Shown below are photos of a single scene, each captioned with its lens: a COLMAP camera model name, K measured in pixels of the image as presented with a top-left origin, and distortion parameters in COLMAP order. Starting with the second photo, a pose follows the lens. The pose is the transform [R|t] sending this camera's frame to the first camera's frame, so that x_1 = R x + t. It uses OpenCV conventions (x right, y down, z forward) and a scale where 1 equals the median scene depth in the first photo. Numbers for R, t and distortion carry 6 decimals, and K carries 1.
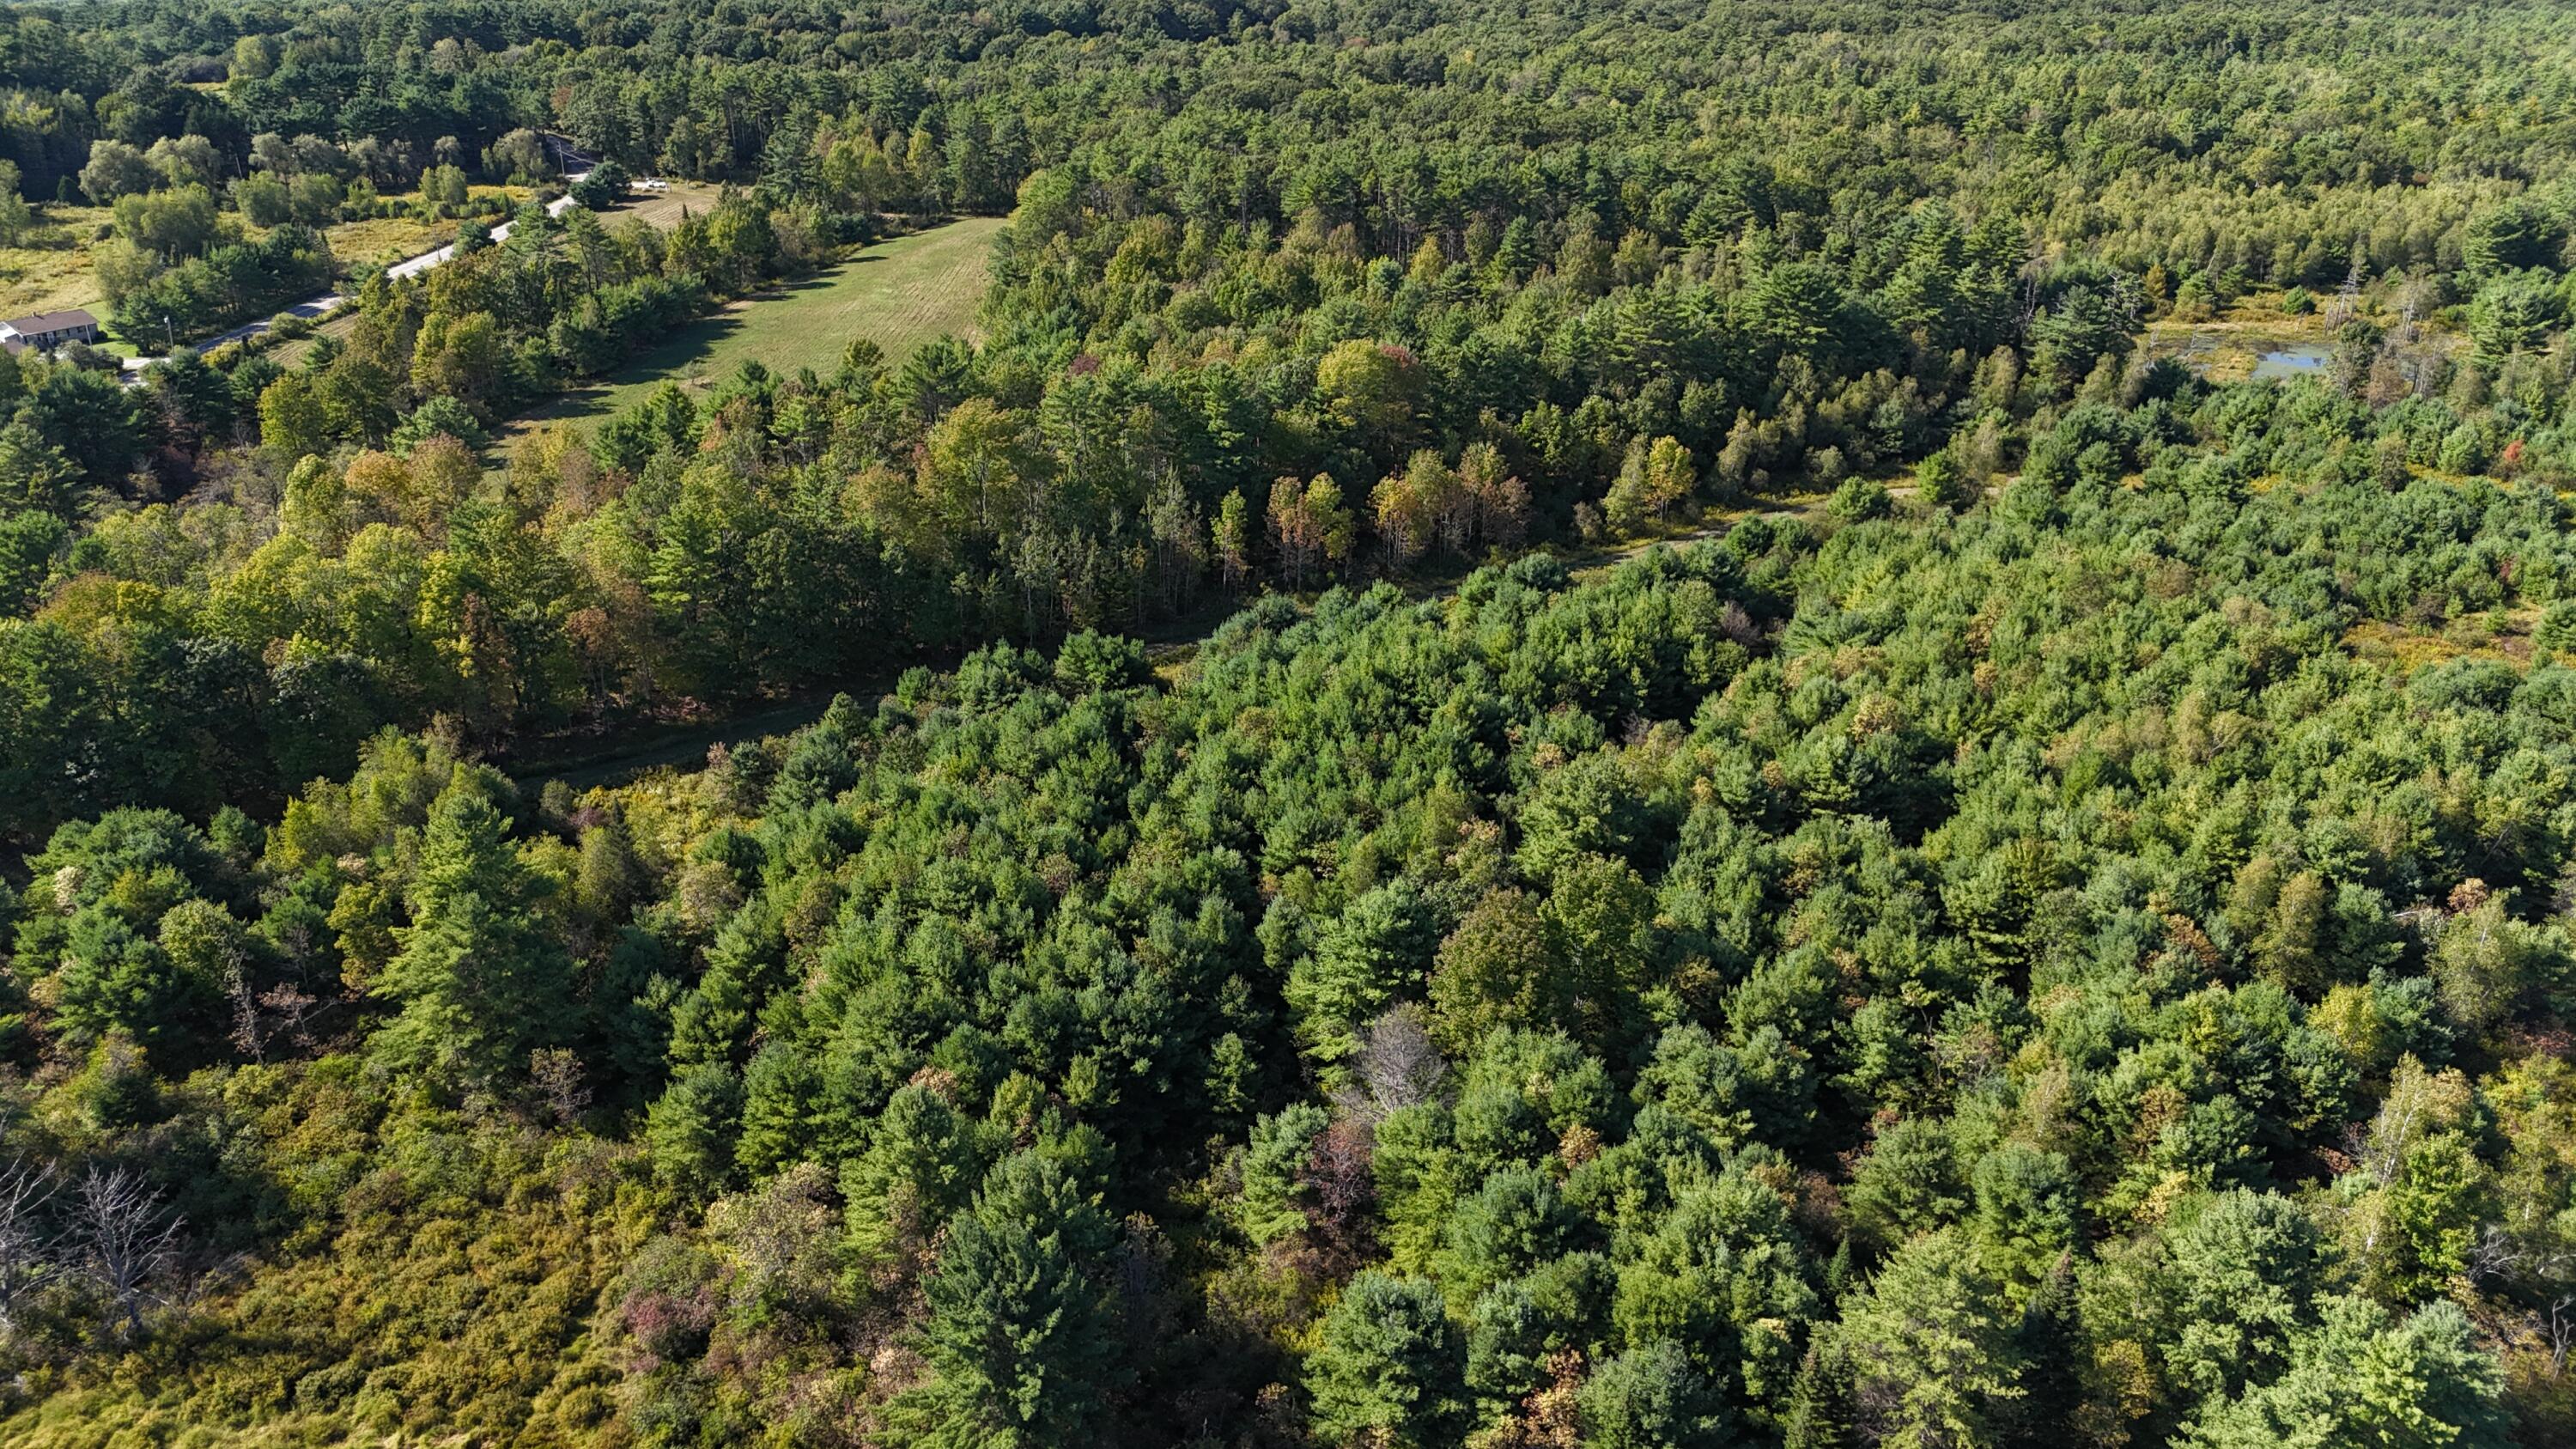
lens RADIAL K [[1914.1, 0, 1294.9], [0, 1914.1, 710.8], [0, 0, 1]] dist [0.090707, -0.085468]
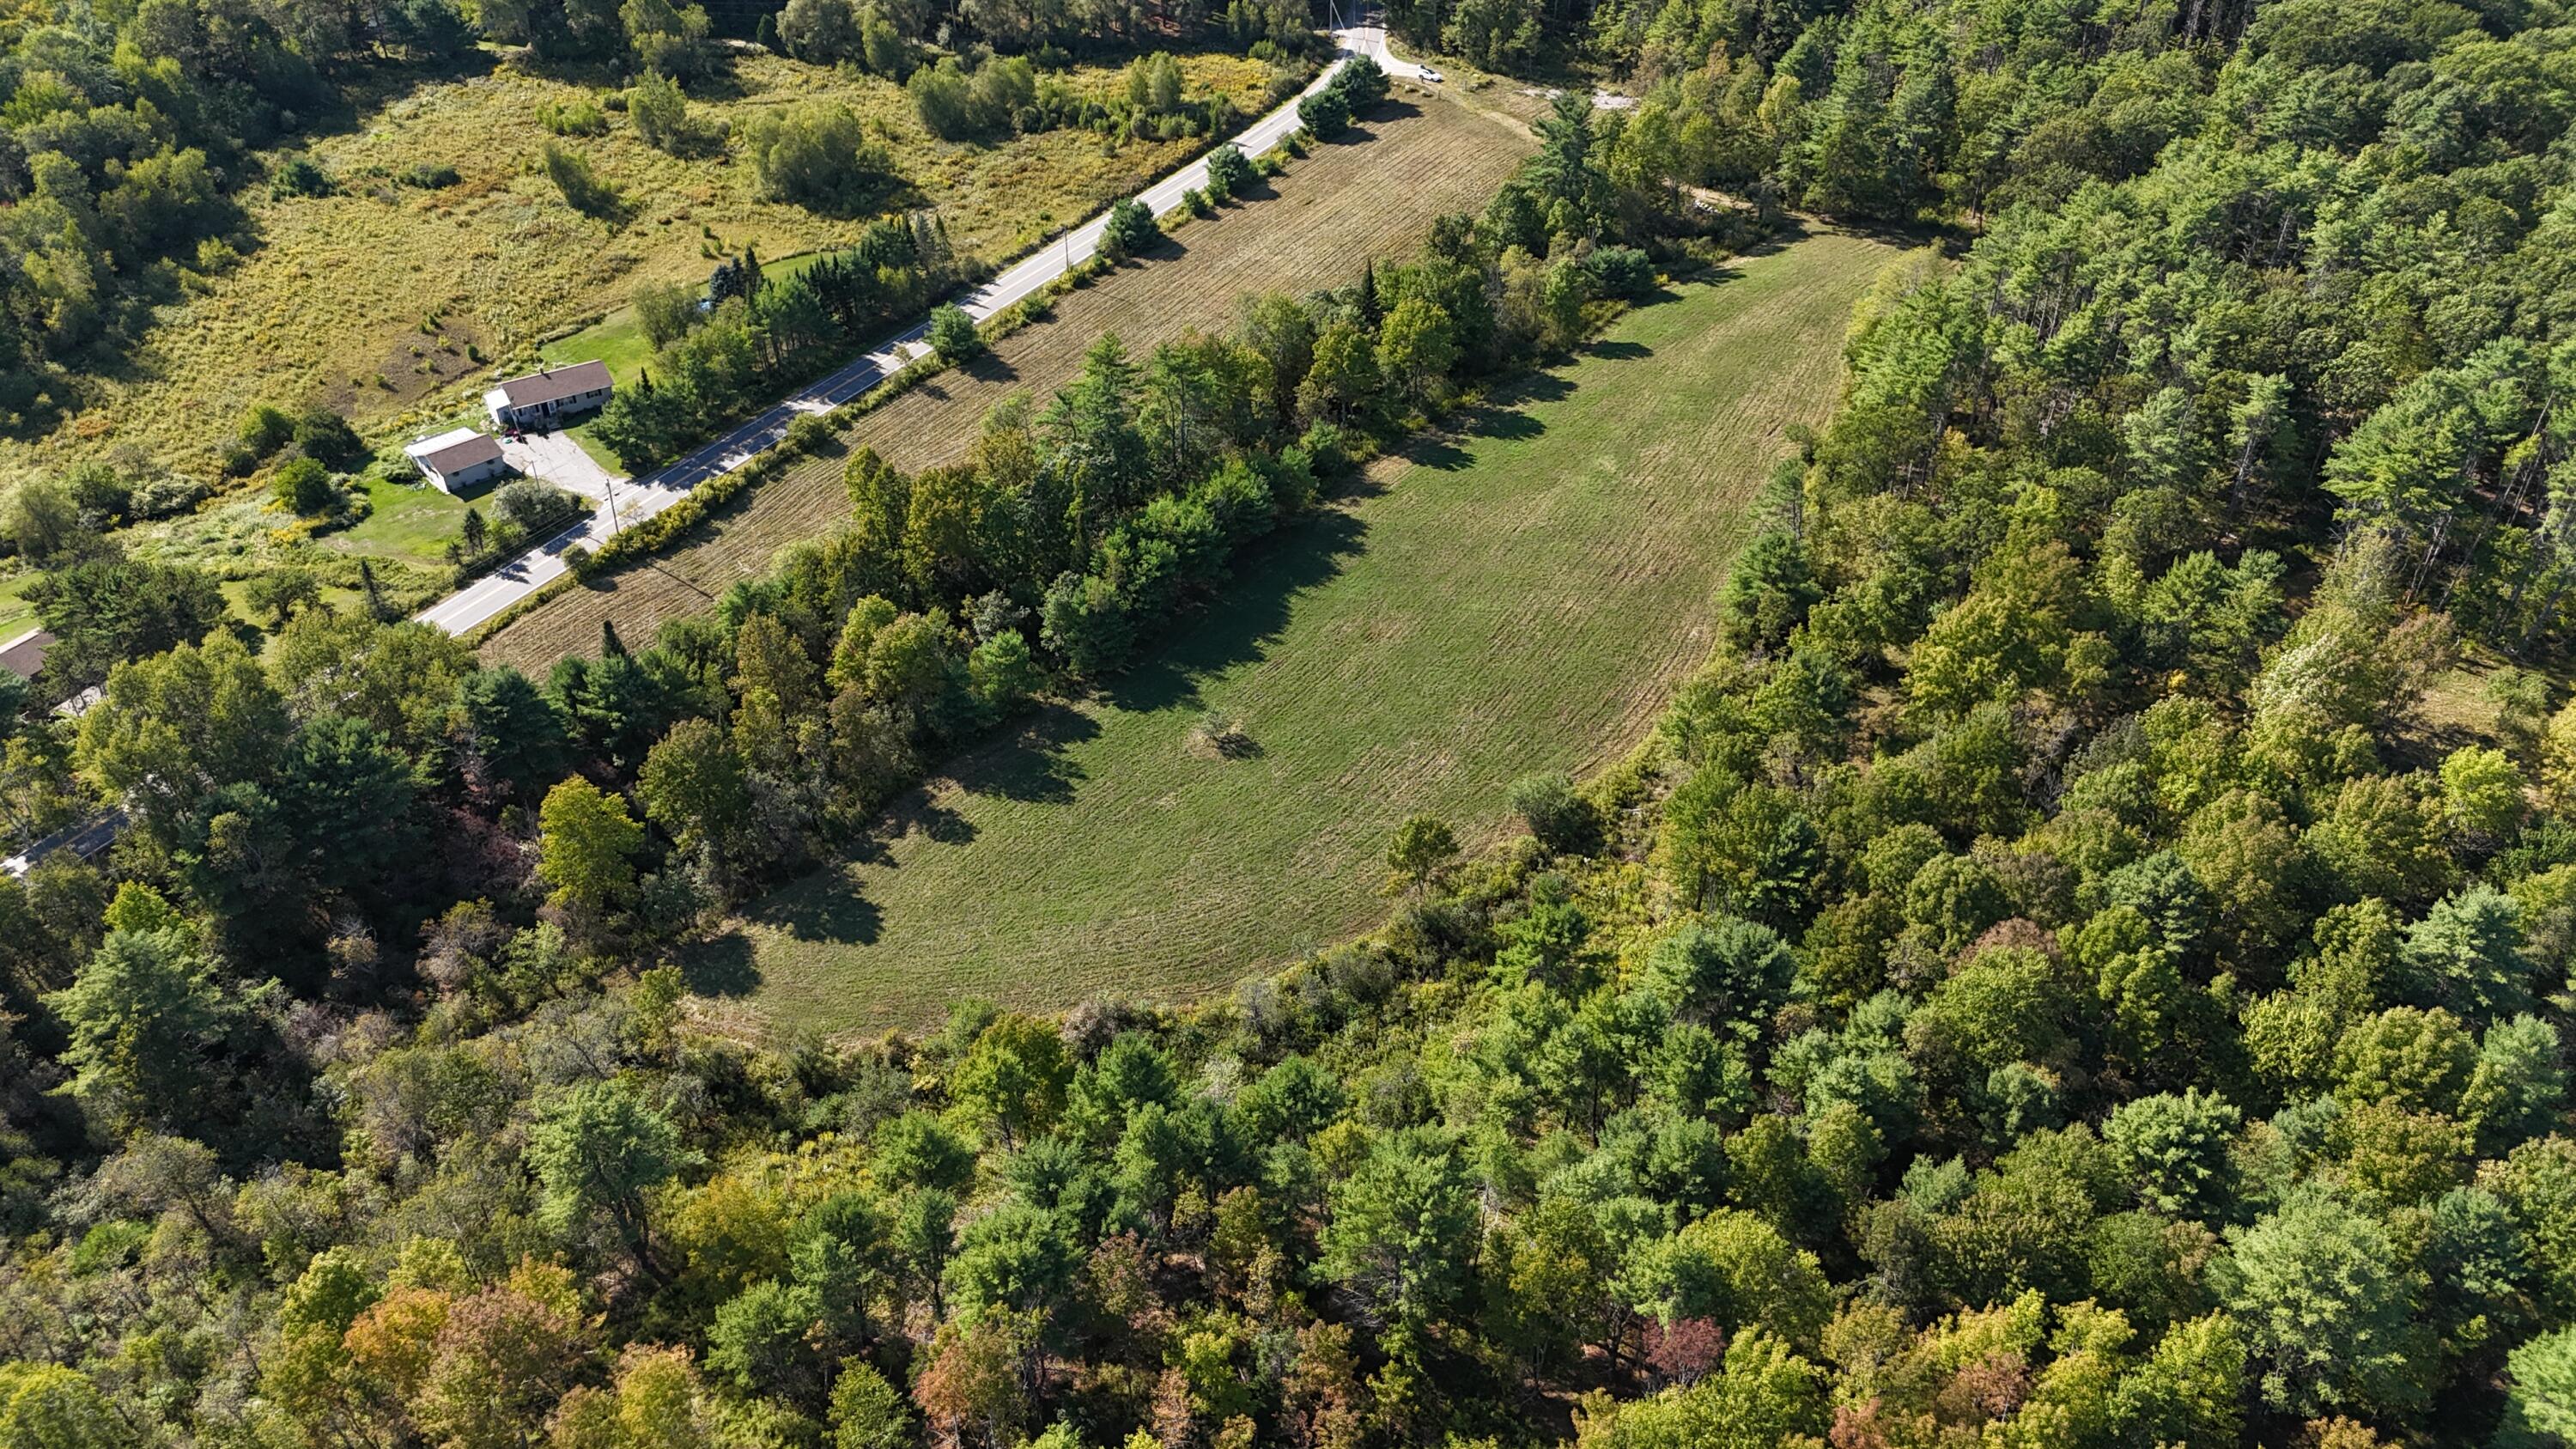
lens RADIAL K [[1901.5, 0, 1290.7], [0, 1901.5, 731.7], [0, 0, 1]] dist [0.103886, -0.124889]
pose [[0.883026, 0.274495, -0.380680, -0.057858], [-0.175997, 0.945605, 0.273600, -0.457020], [0.435074, -0.174597, 0.883304, 0.580270]]
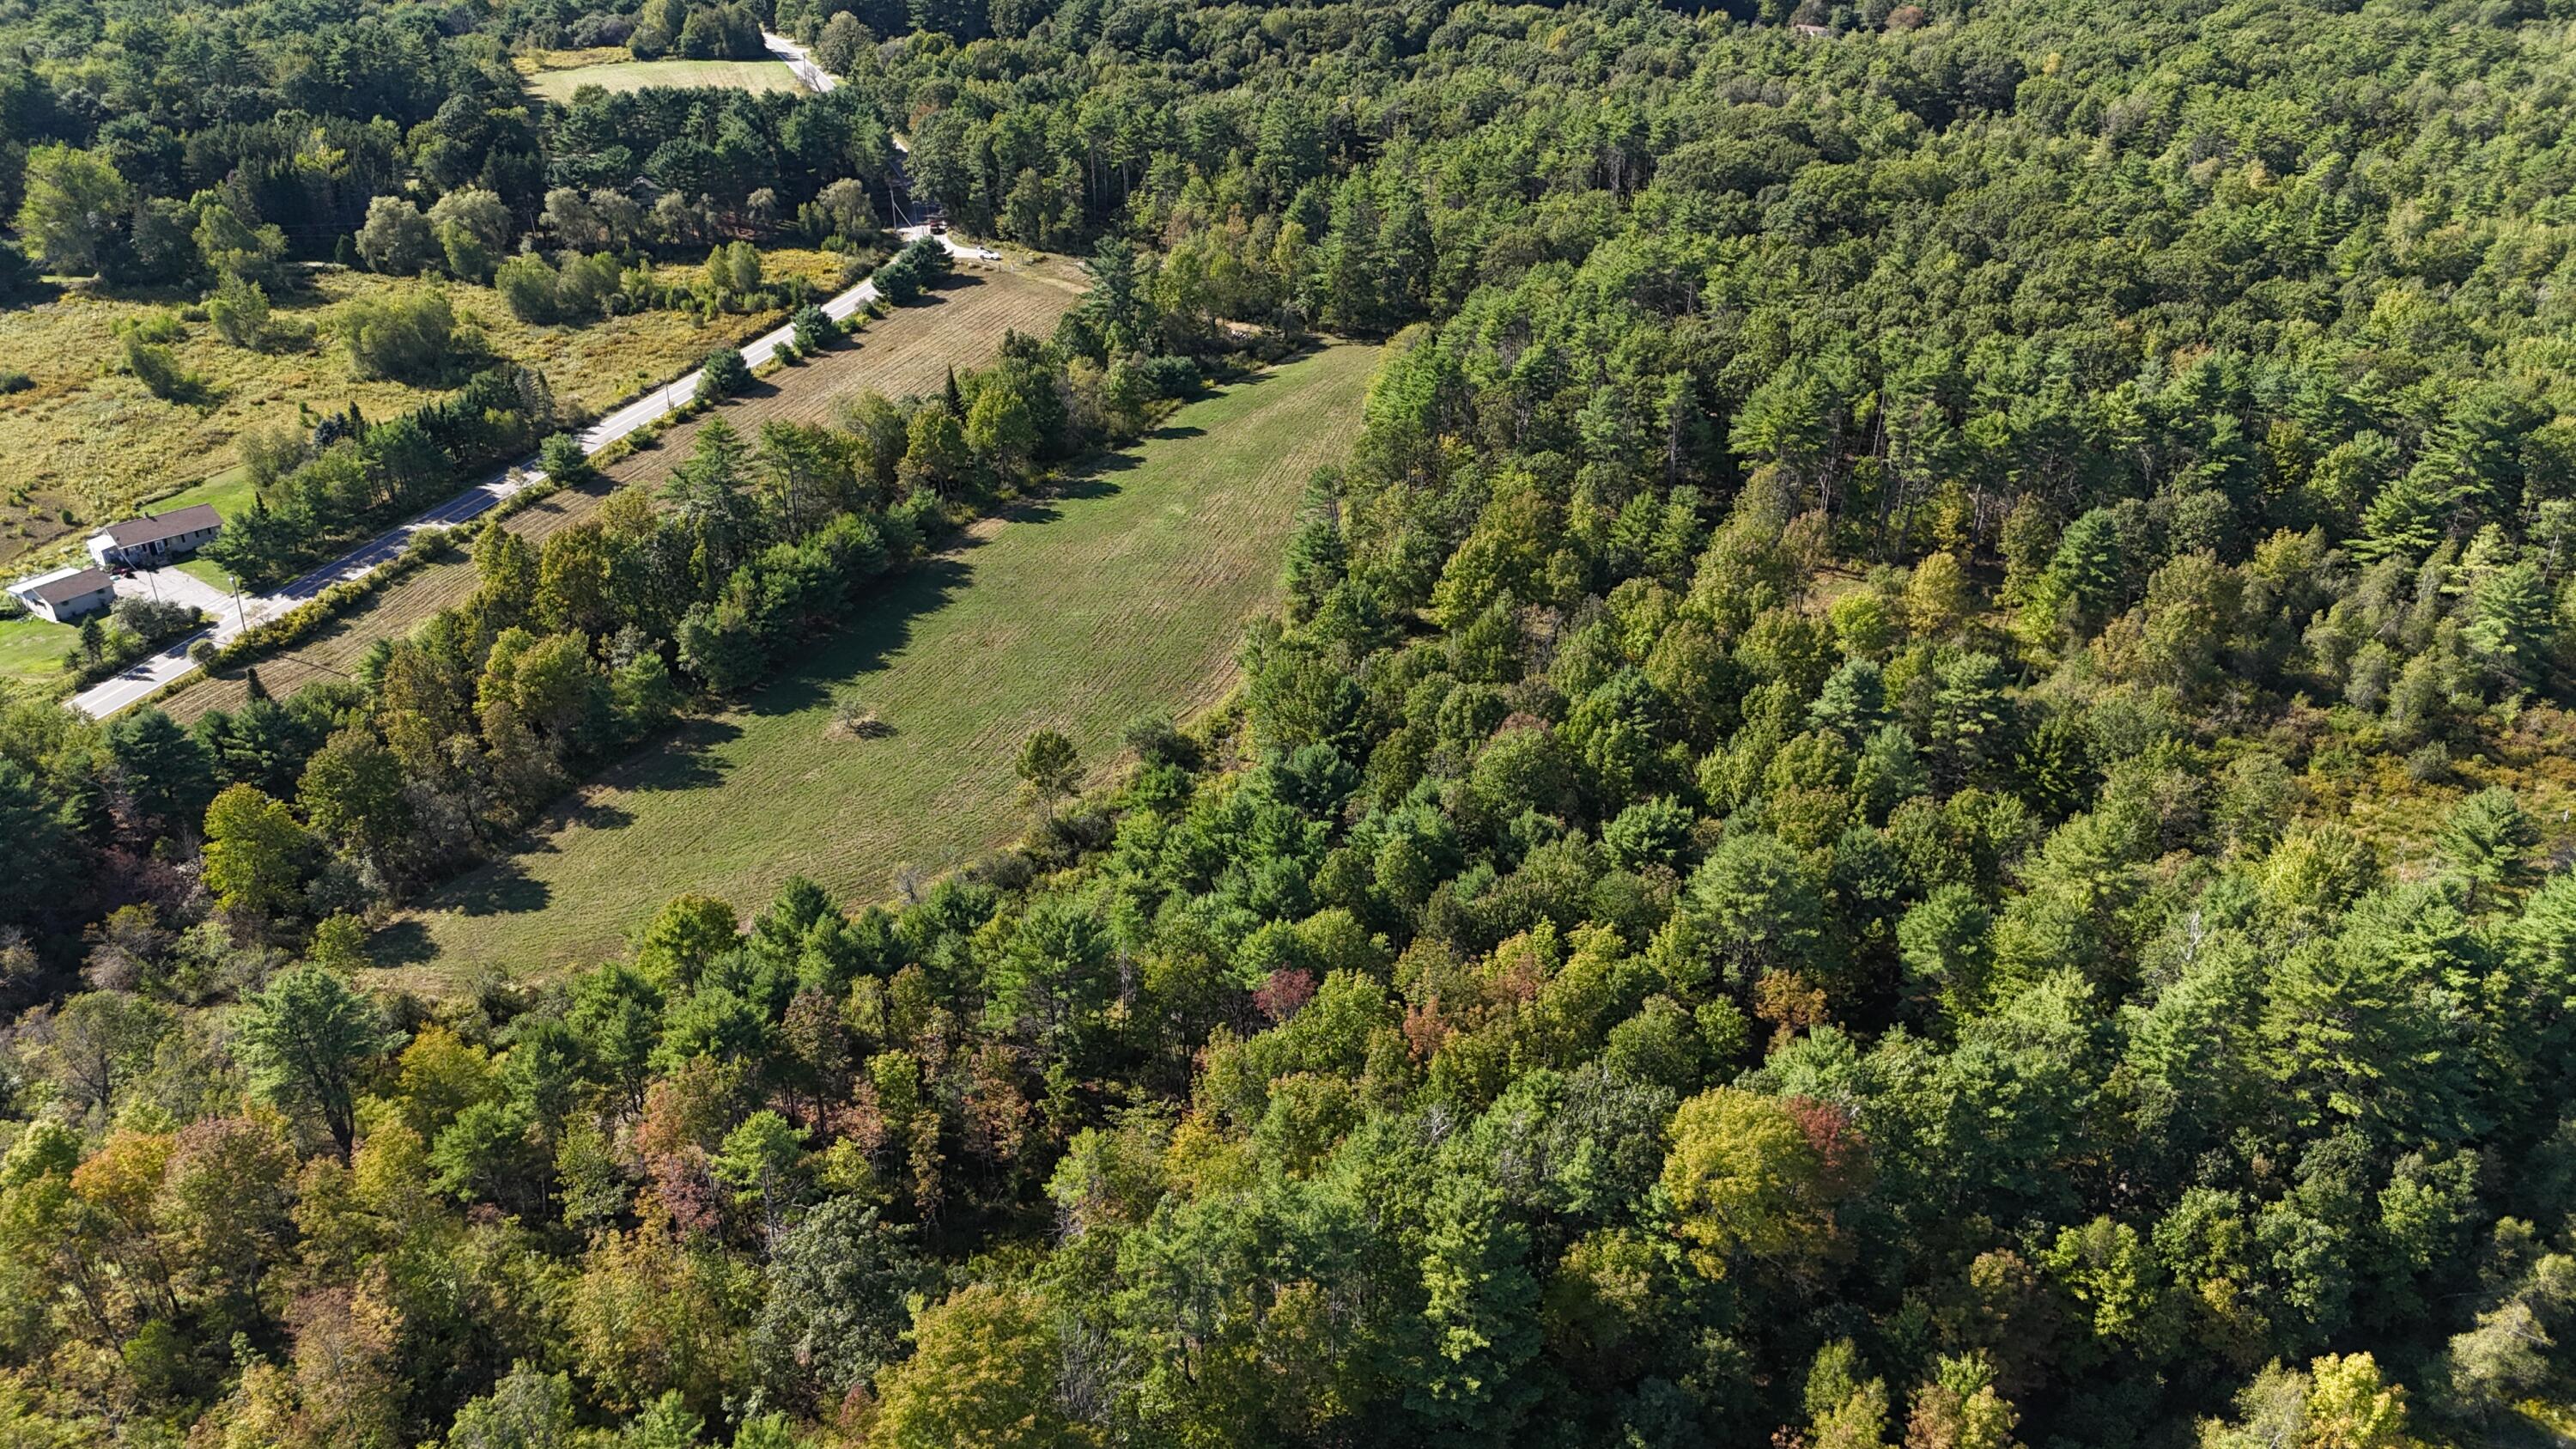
lens RADIAL K [[1906.3, 0, 1297.7], [0, 1906.3, 738.2], [0, 0, 1]] dist [0.077573, -0.067144]
pose [[0.966150, 0.117549, -0.229646, 0.022222], [-0.096546, 0.990223, 0.100681, -0.328560], [0.239236, -0.075102, 0.968053, 0.448605]]
